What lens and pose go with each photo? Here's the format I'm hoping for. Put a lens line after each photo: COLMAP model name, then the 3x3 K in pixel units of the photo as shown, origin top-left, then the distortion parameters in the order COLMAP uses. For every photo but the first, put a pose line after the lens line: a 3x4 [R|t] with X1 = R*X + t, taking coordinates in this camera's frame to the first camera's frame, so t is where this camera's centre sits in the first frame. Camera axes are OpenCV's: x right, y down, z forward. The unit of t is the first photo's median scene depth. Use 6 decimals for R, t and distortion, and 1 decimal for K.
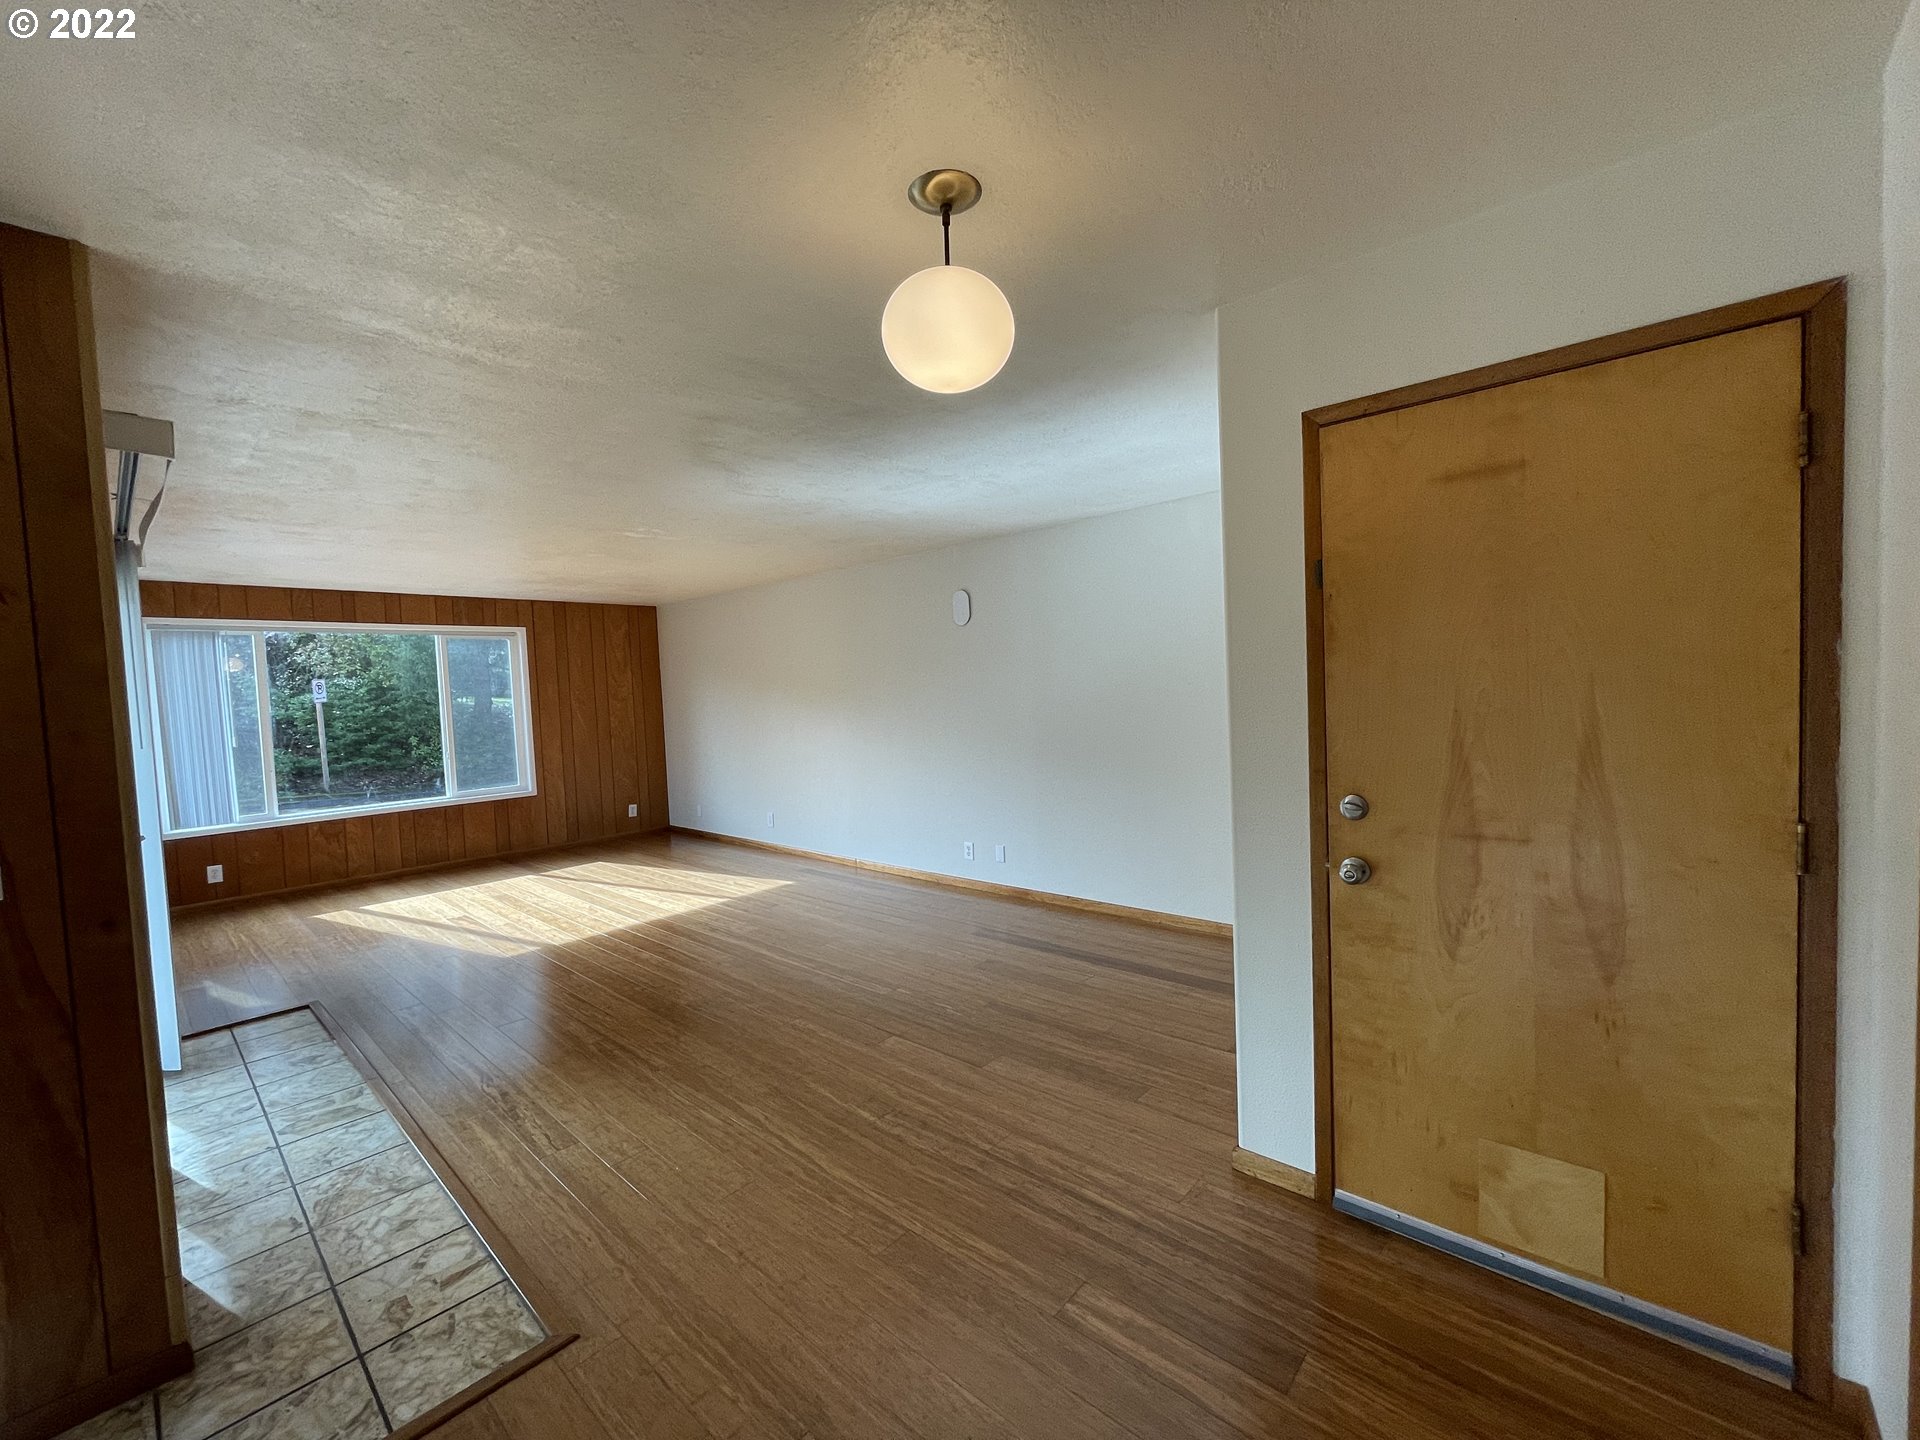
lens RADIAL K [[773.0, 0, 961.1], [0, 773.0, 723.4], [0, 0, 1]] dist [-0.001565, -0.000204]
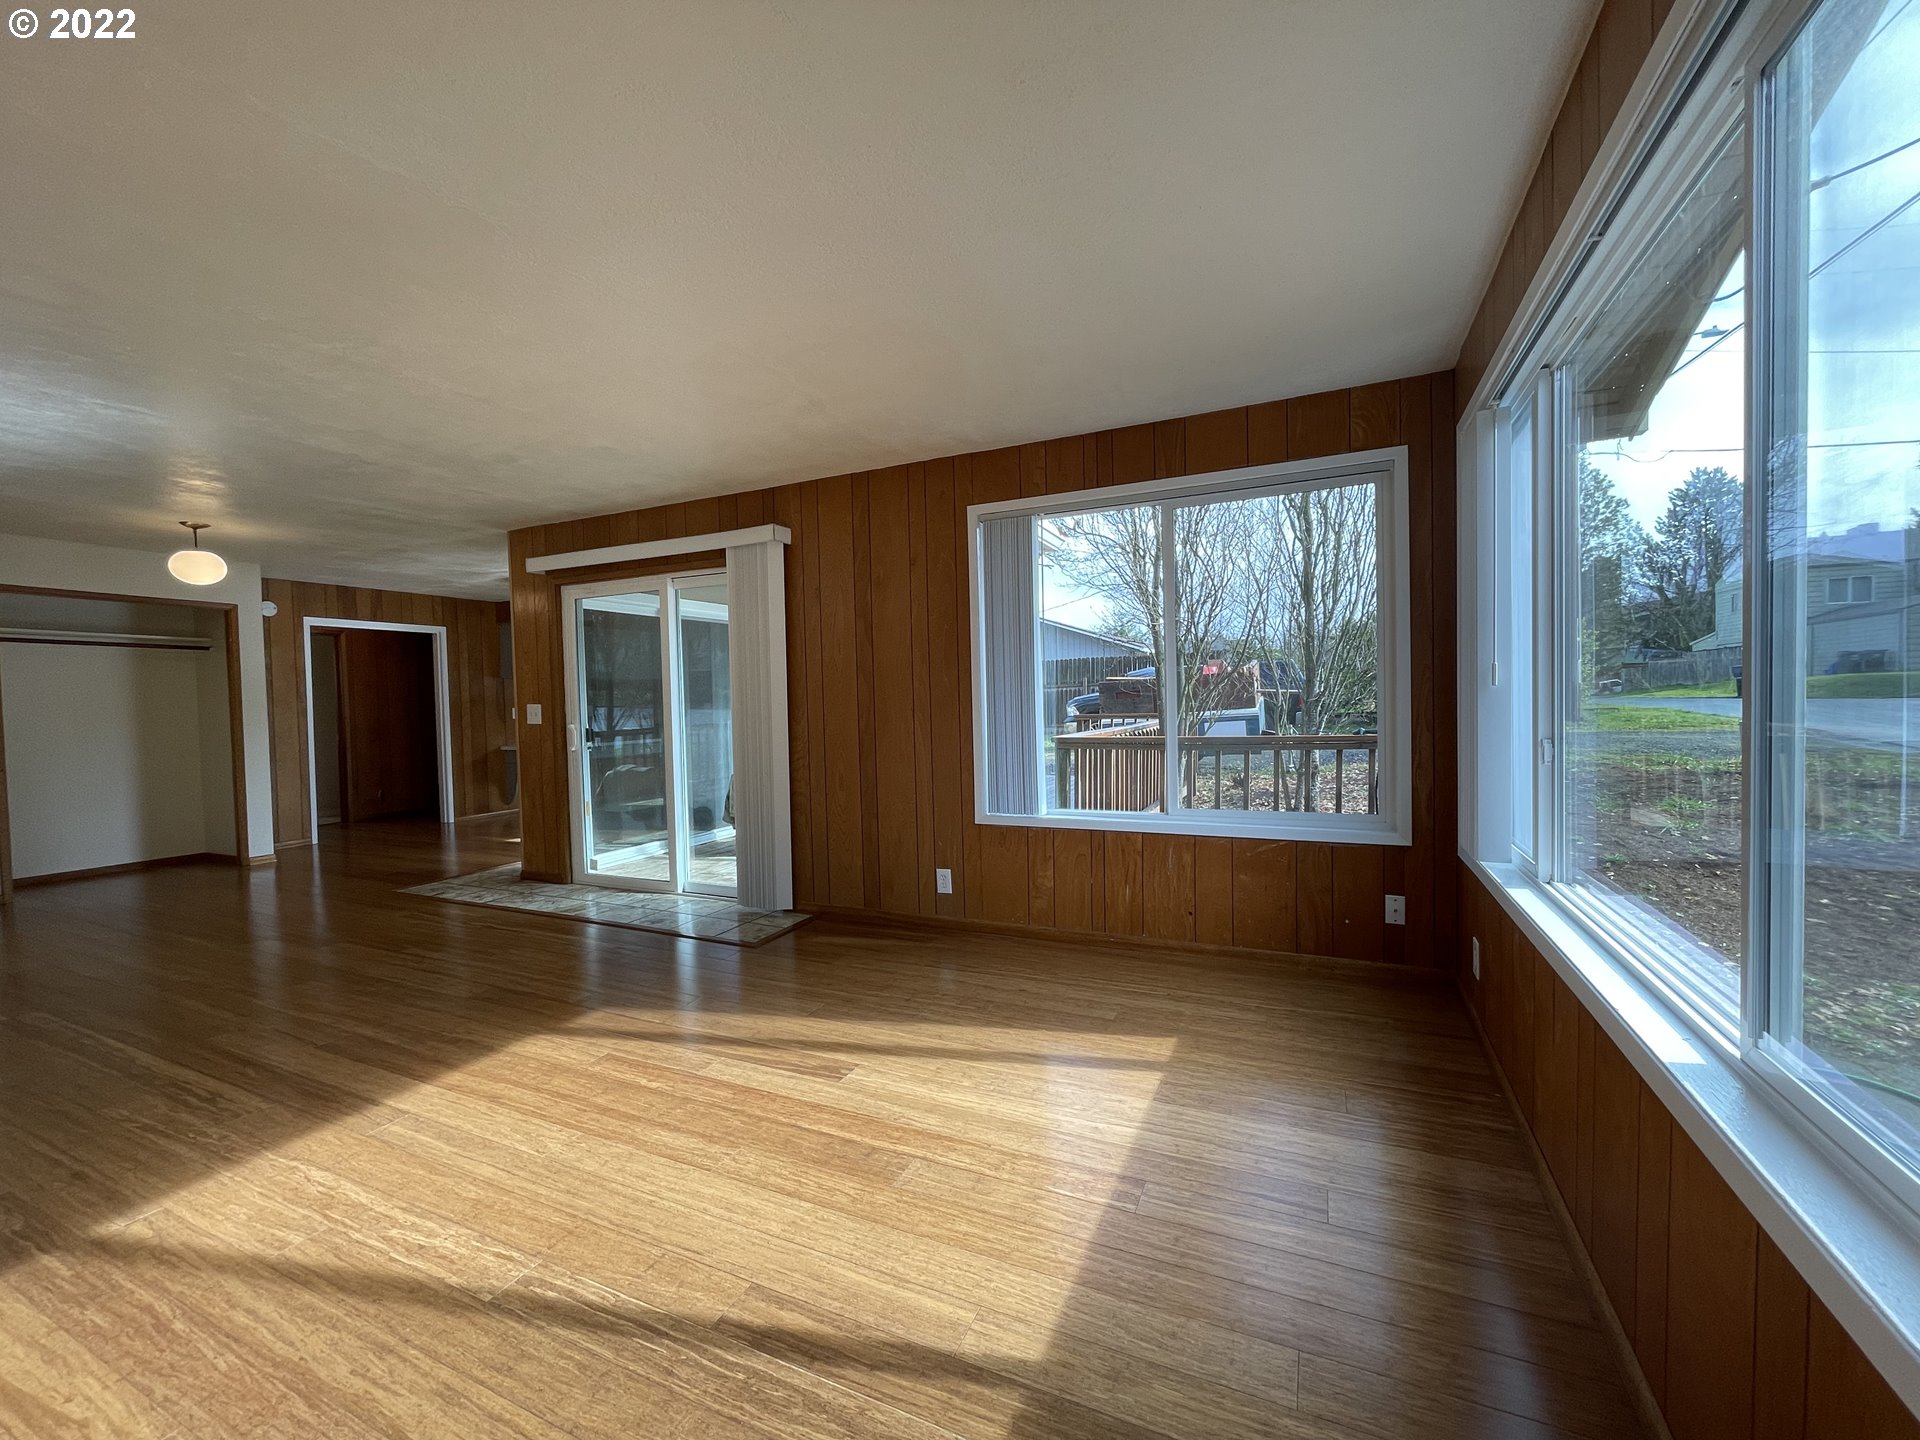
lens RADIAL K [[773.0, 0, 961.1], [0, 773.0, 723.4], [0, 0, 1]] dist [-0.001565, -0.000204]
pose [[-0.953178, 0.070075, -0.294178, -0.665490], [0.045384, 0.994912, 0.089946, 0.000380], [0.298984, 0.072383, -0.951509, 1.634286]]
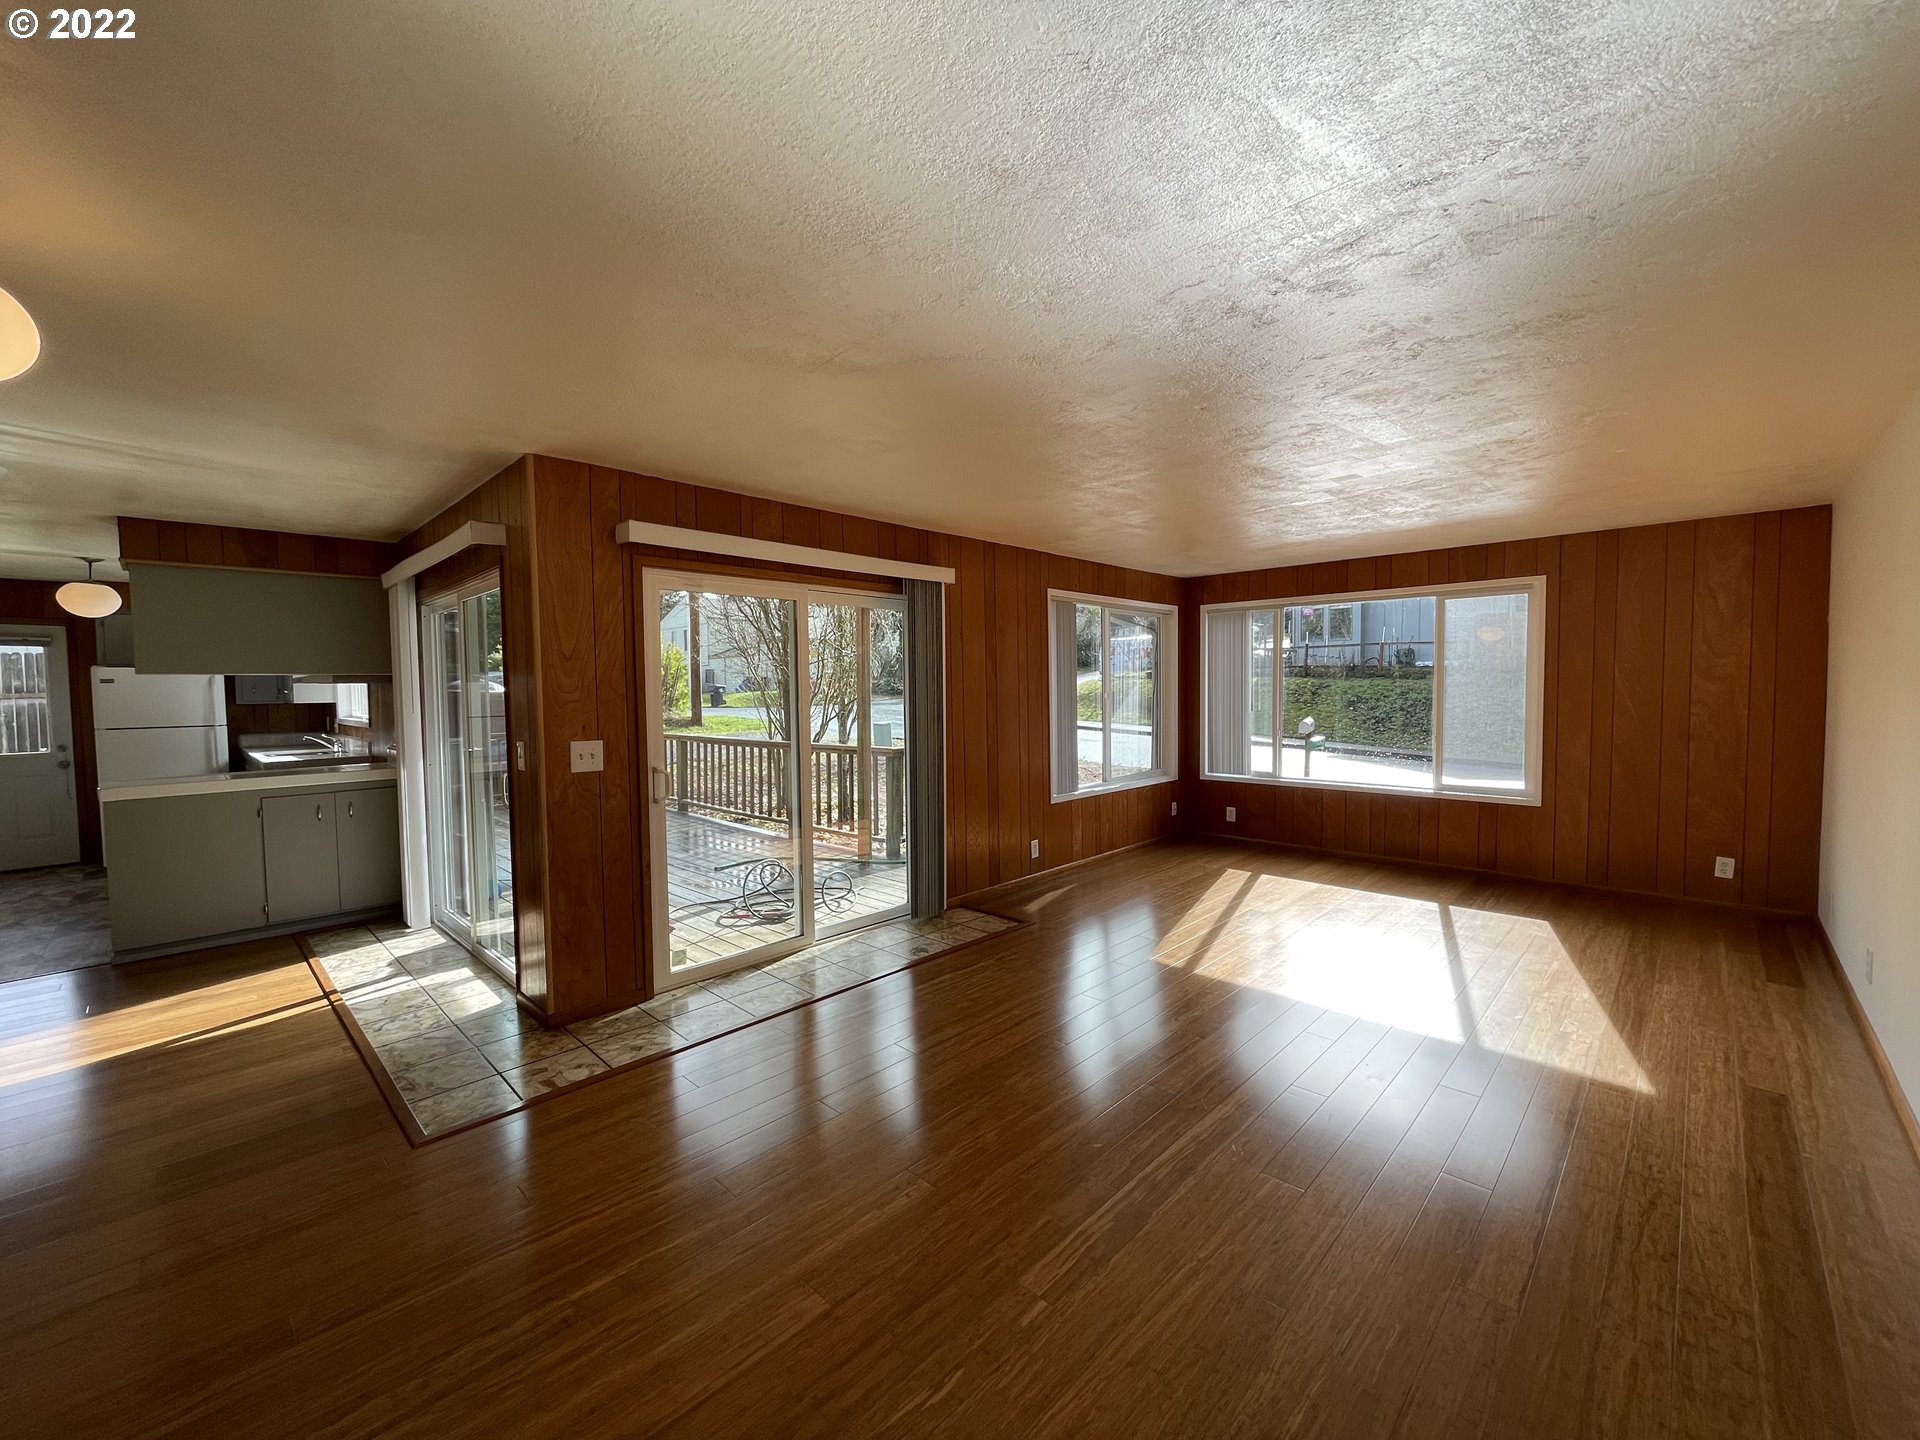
lens RADIAL K [[773.0, 0, 961.1], [0, 773.0, 723.4], [0, 0, 1]] dist [-0.001565, -0.000204]
pose [[-0.035921, 0.089213, -0.995365, 0.294197], [-0.036463, 0.995227, 0.090516, -0.049052], [0.998689, 0.039545, -0.032497, 0.748832]]
